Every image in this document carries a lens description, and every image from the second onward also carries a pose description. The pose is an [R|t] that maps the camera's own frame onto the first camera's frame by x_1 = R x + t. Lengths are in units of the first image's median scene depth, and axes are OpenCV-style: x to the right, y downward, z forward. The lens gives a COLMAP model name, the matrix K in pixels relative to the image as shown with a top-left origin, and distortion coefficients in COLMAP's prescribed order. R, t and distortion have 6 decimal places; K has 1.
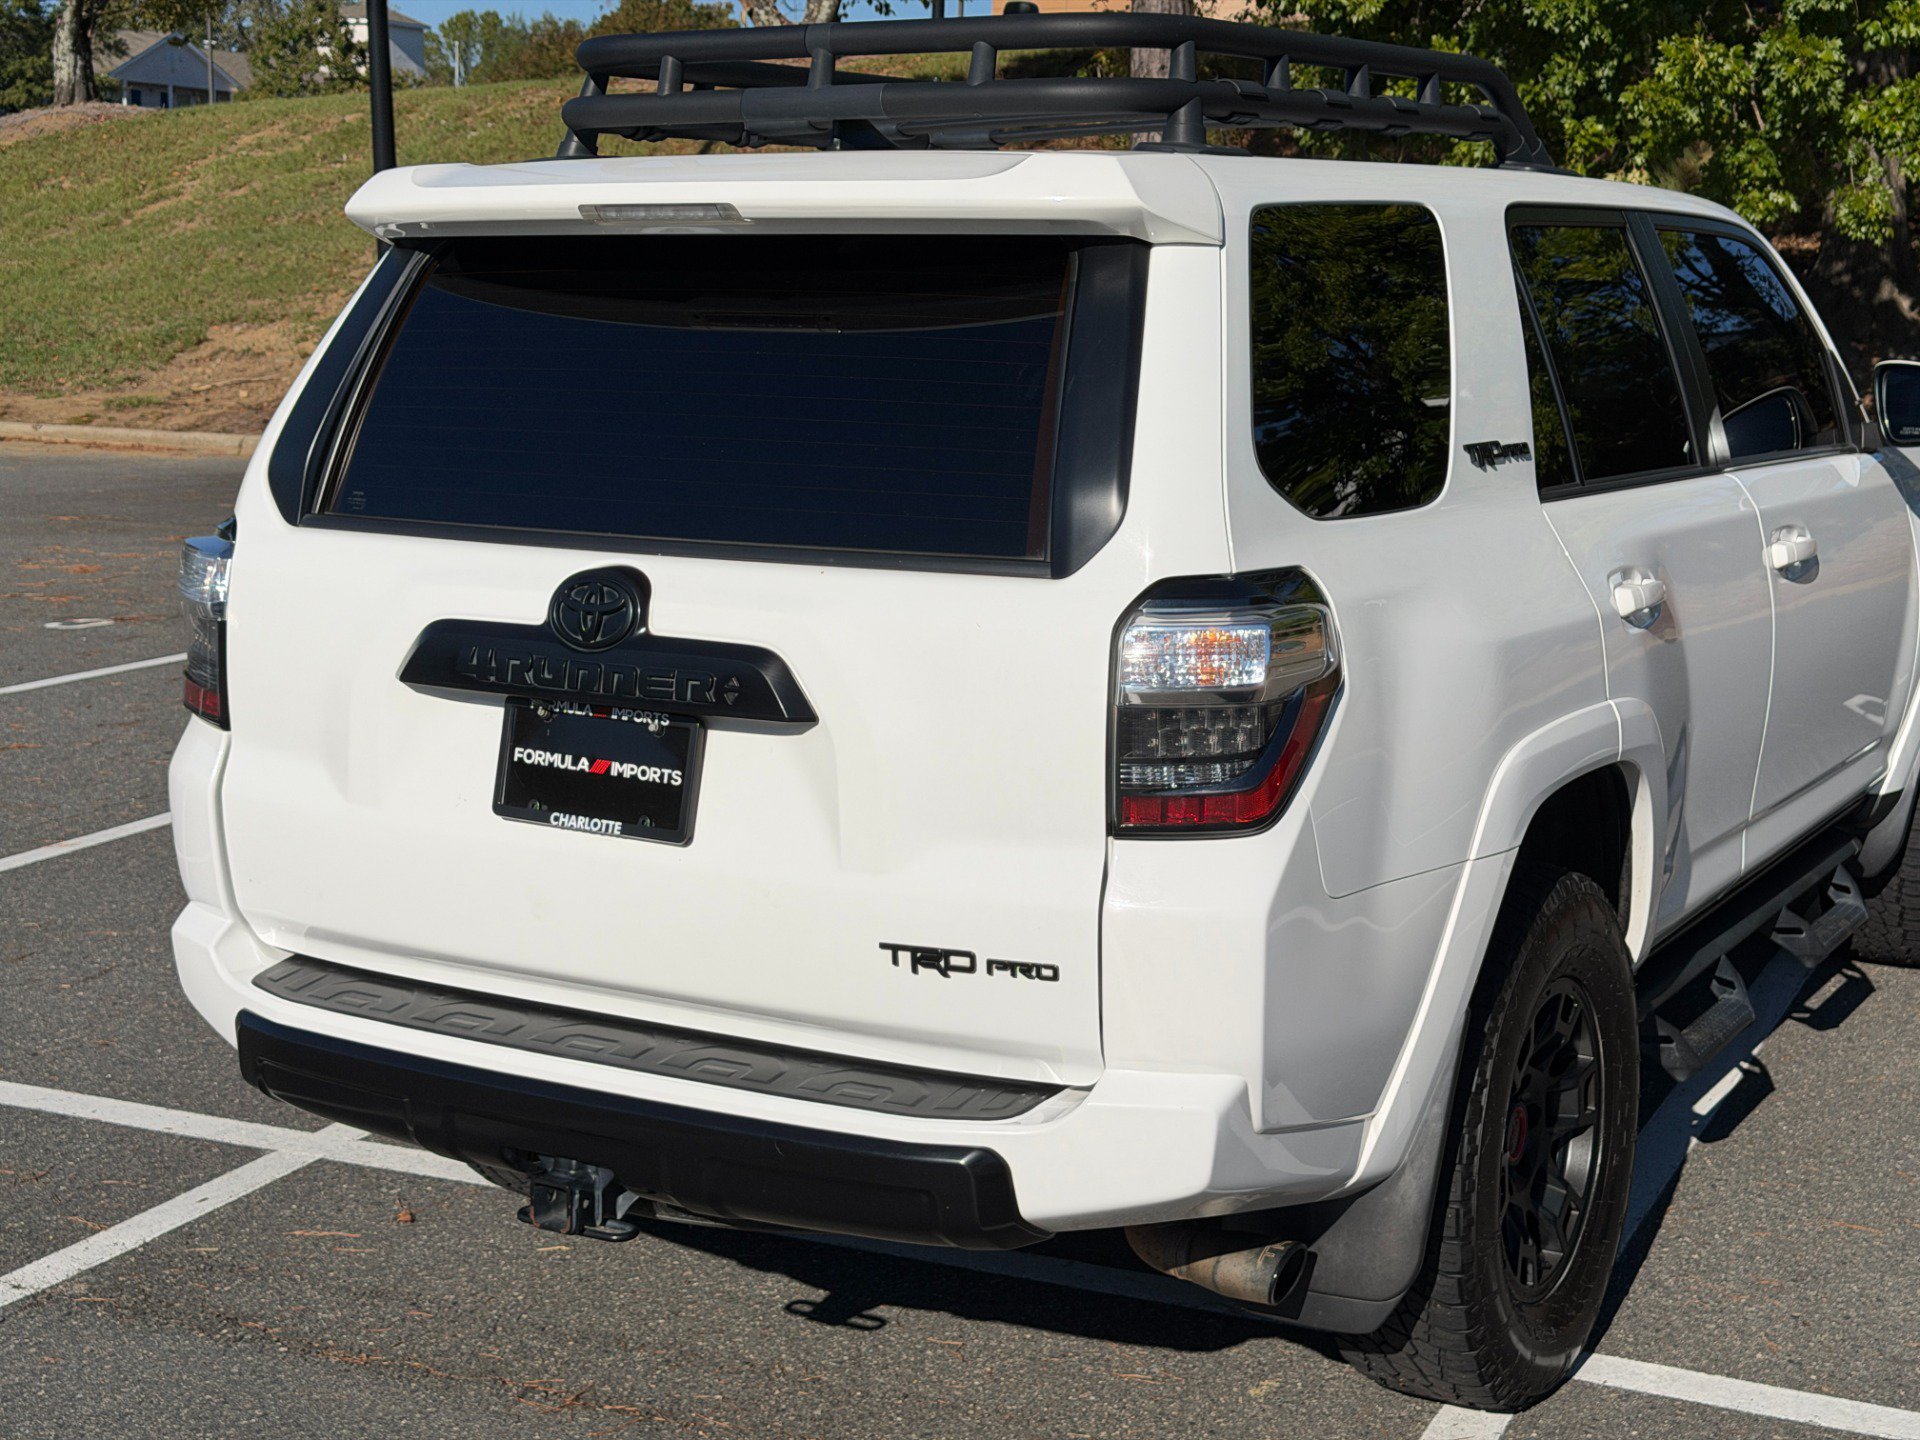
lens RADIAL K [[2657.6, 0, 949.1], [0, 2657.6, 734.0], [0, 0, 1]] dist [0.126305, 0.000000]
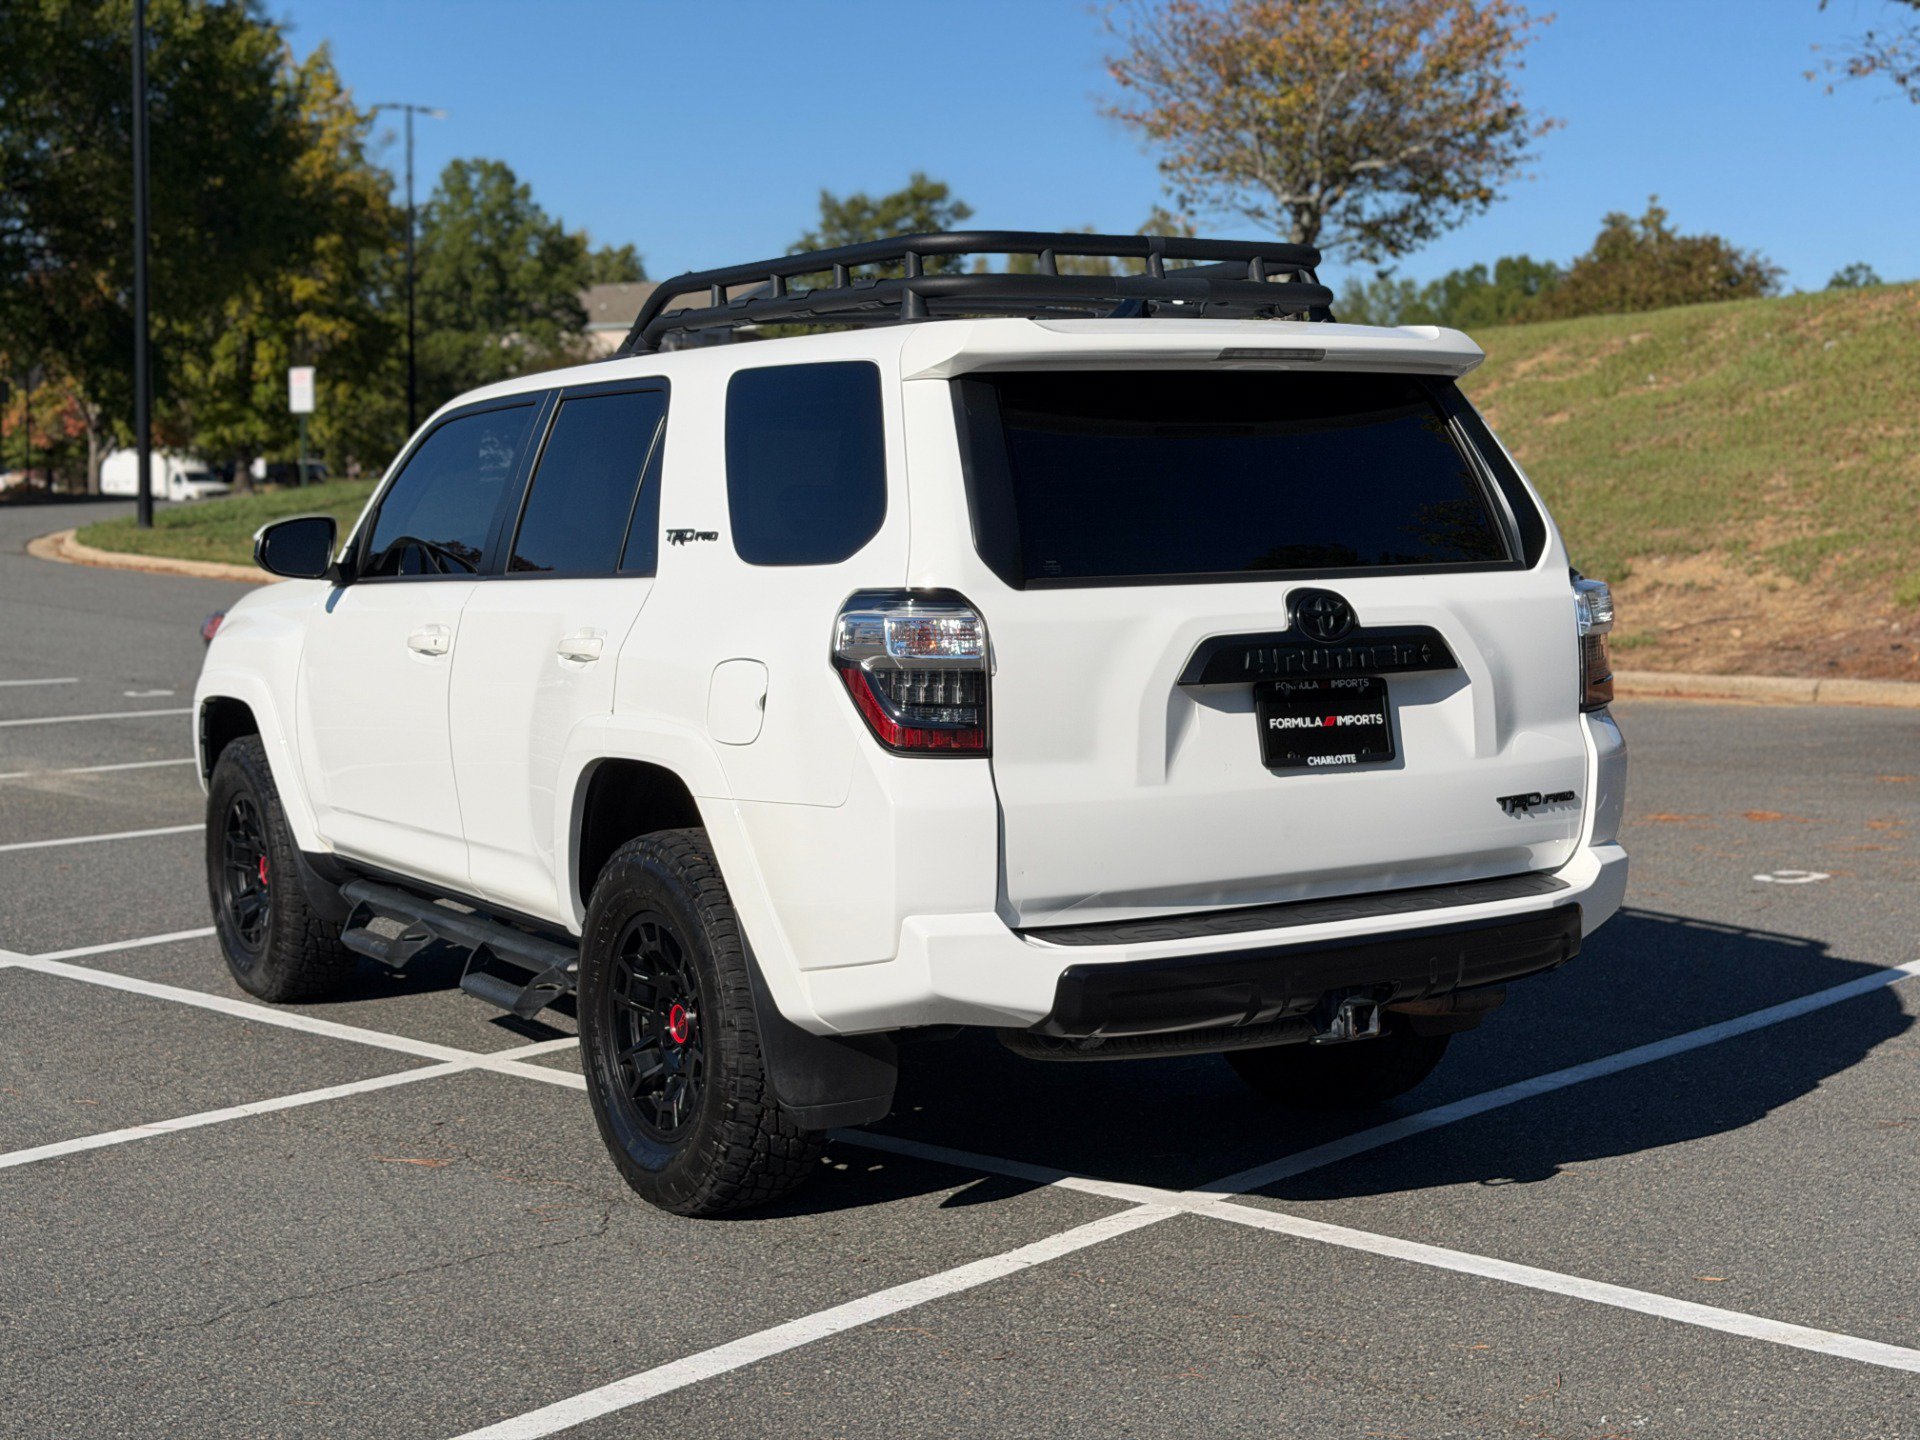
lens RADIAL K [[2657.6, 0, 967.7], [0, 2657.6, 712.5], [0, 0, 1]] dist [0.126305, 0.000000]
pose [[0.459032, -0.075858, 0.885175, -1.540203], [0.170318, 0.985382, -0.003878, -0.021121], [-0.871941, 0.152541, 0.465242, 0.489240]]
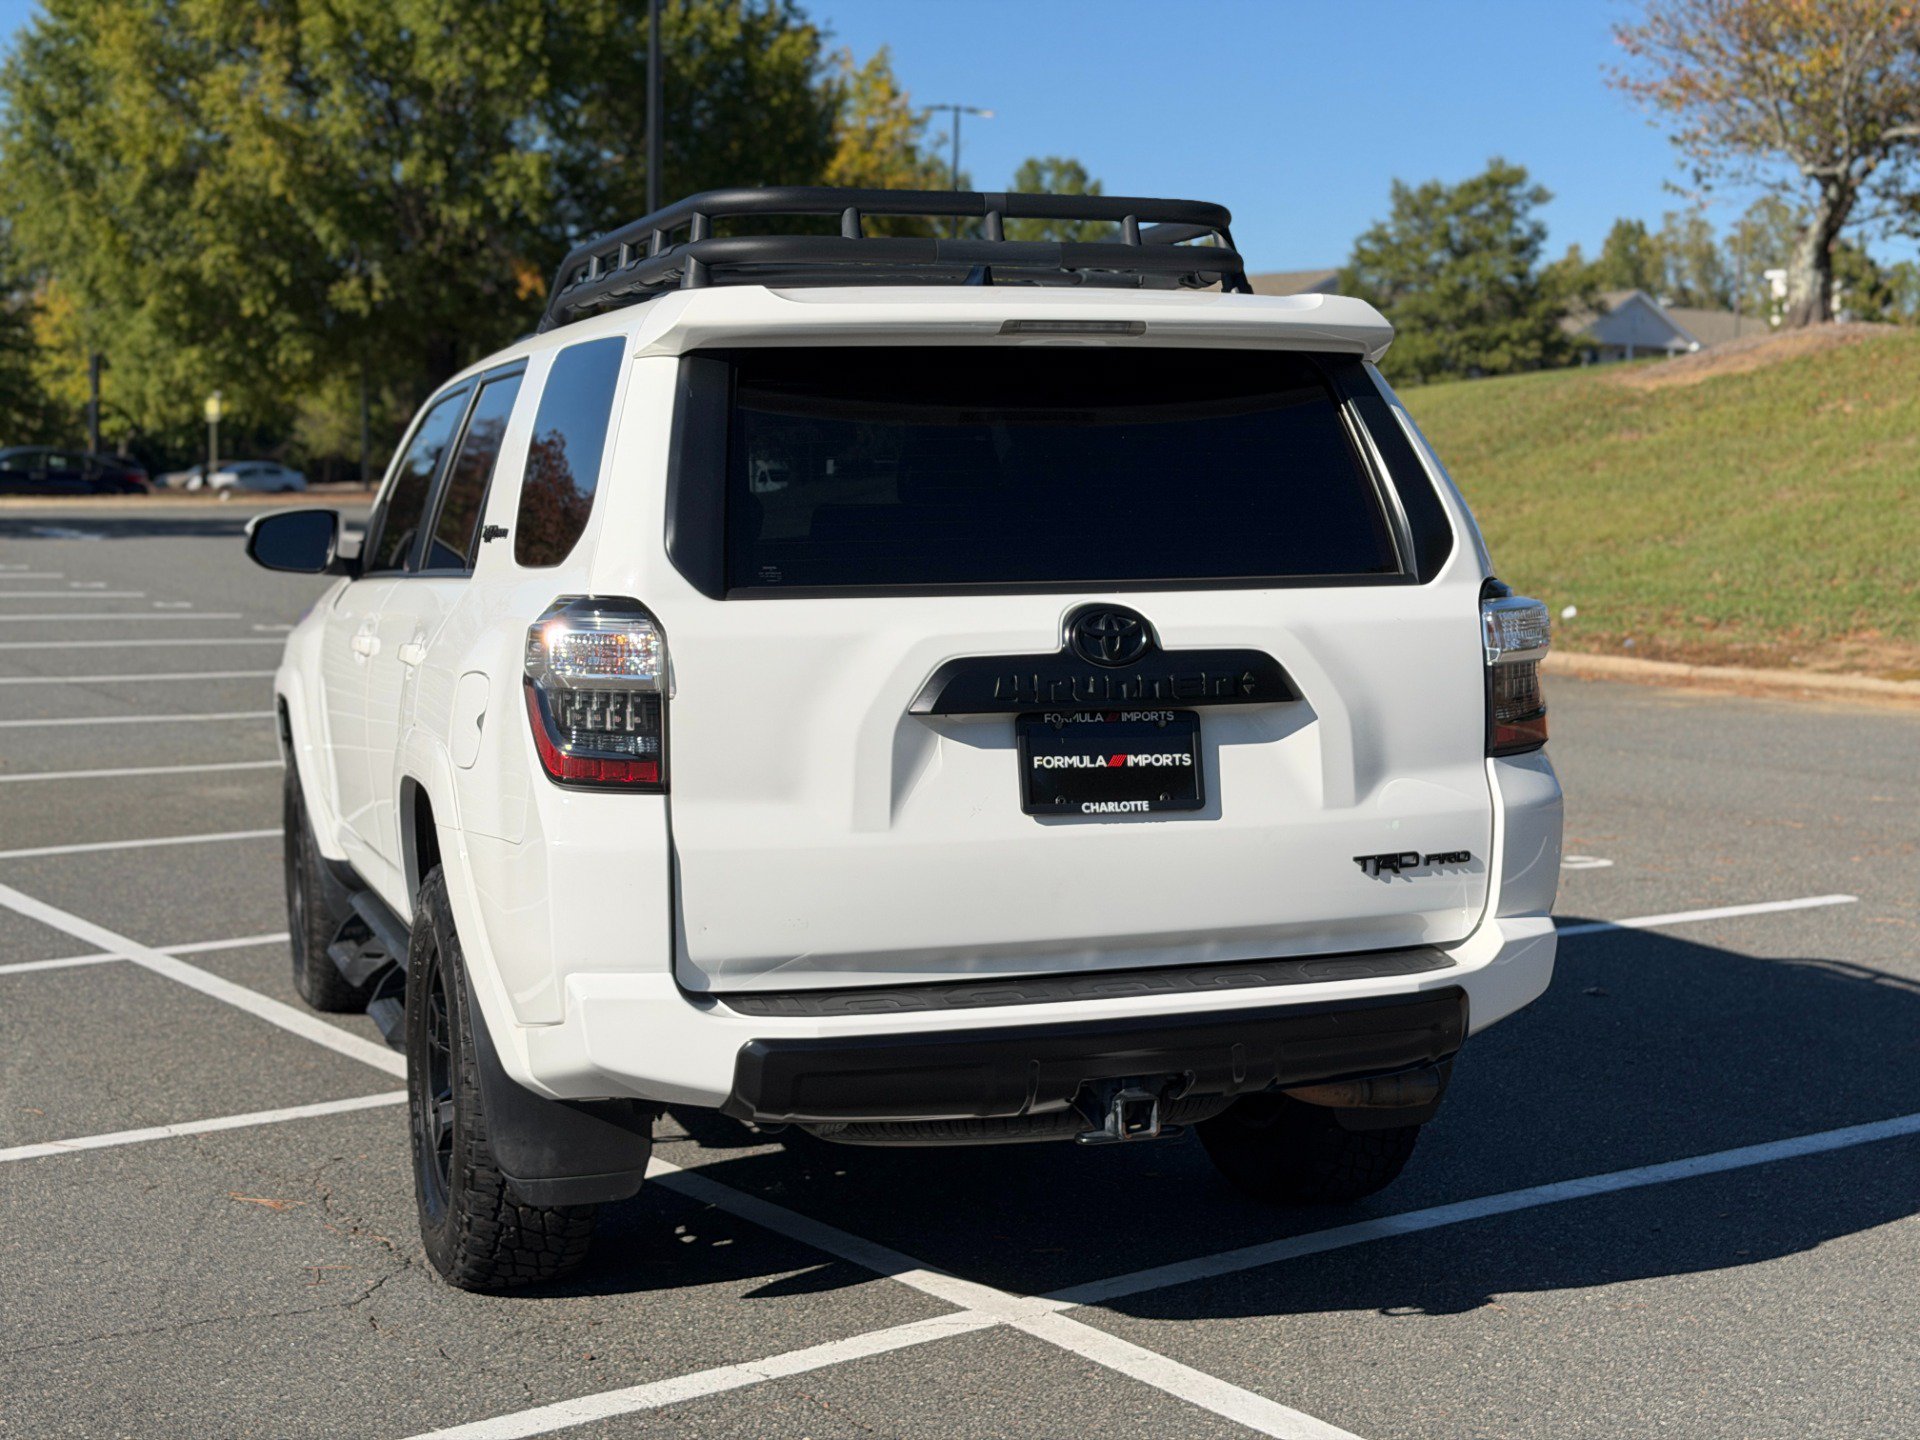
lens RADIAL K [[2657.6, 0, 959.7], [0, 2657.6, 707.6], [0, 0, 1]] dist [0.126305, 0.000000]
pose [[0.644089, -0.062735, 0.762374, -1.134045], [0.141727, 0.989163, -0.038341, 0.025060], [-0.751707, 0.132744, 0.646000, 0.247694]]
